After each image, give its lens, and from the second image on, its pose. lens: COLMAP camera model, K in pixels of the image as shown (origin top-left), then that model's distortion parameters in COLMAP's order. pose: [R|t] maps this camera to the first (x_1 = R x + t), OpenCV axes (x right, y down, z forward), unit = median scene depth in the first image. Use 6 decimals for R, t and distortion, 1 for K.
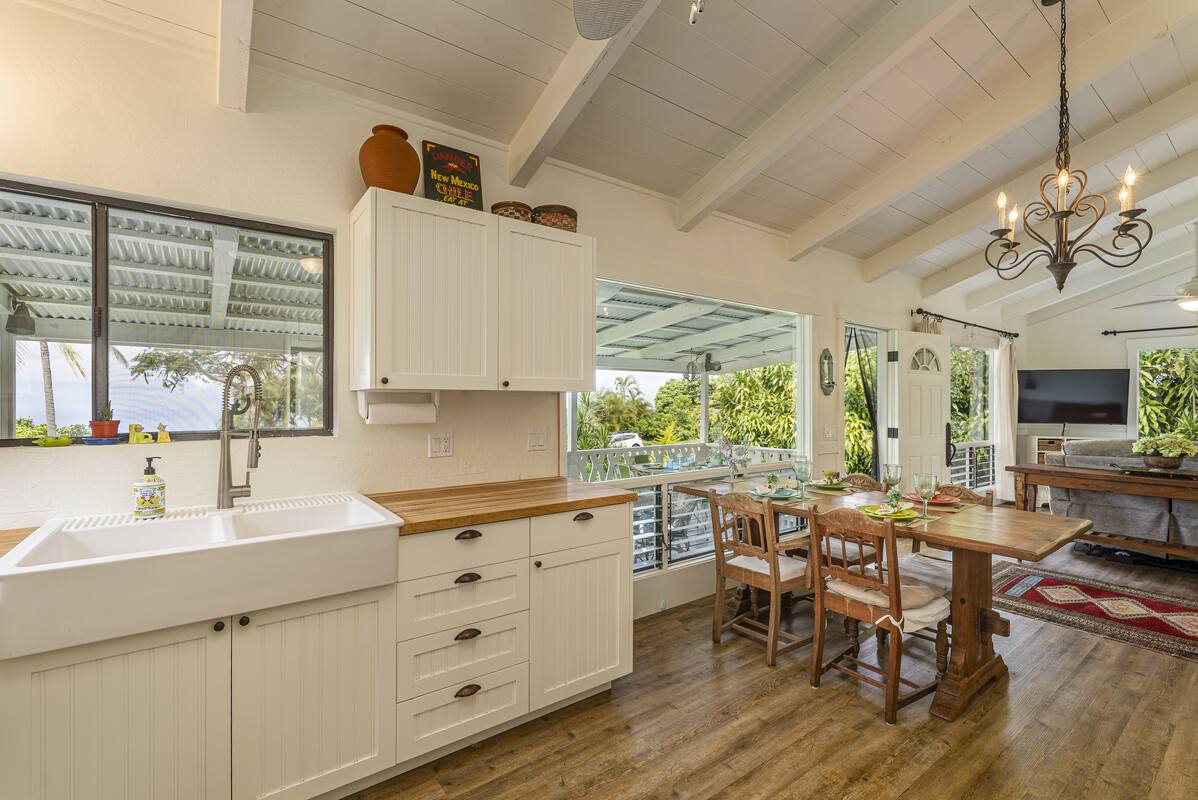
lens RADIAL K [[533.7, 0, 600.3], [0, 533.7, 400.5], [0, 0, 1]] dist [-0.005846, 0.000479]
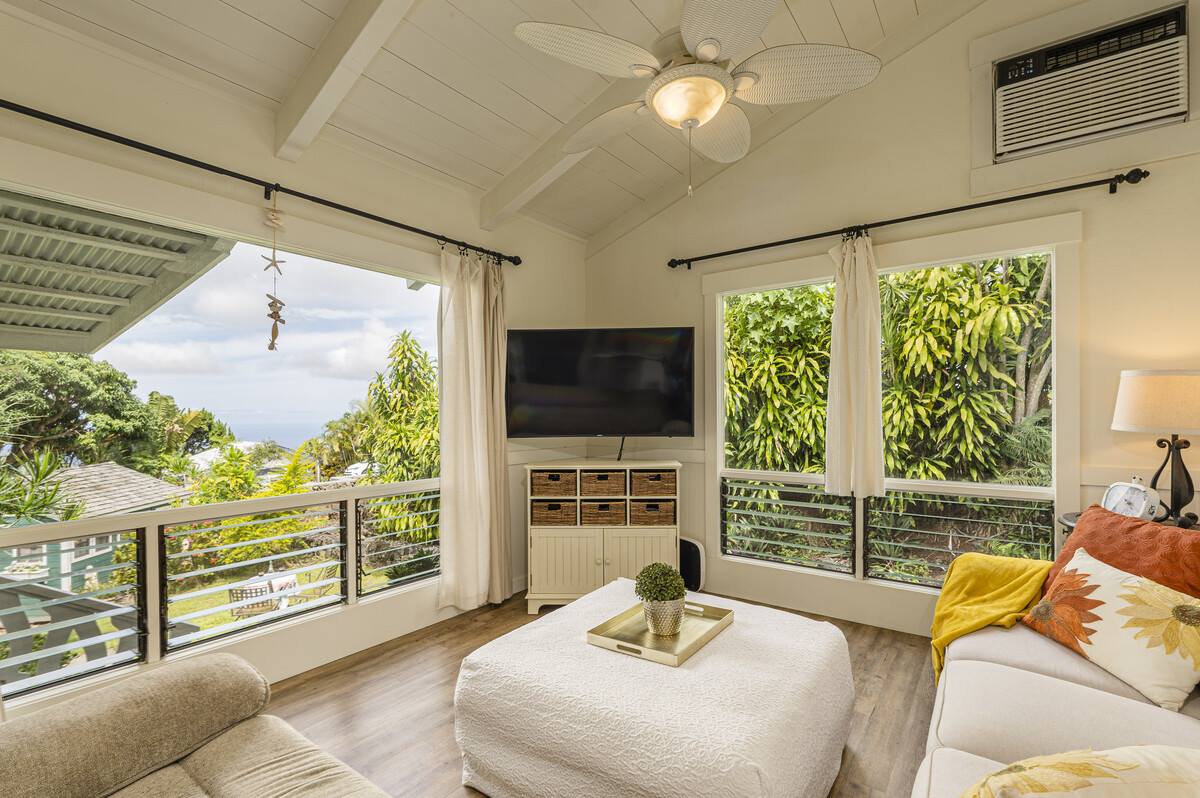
lens RADIAL K [[534.6, 0, 603.2], [0, 534.6, 410.8], [0, 0, 1]] dist [-0.005846, 0.000479]
pose [[0.959334, -0.012751, 0.281985, 1.447886], [0.013474, 0.999909, -0.000623, 0.035684], [-0.281952, 0.004397, 0.959419, 1.007934]]
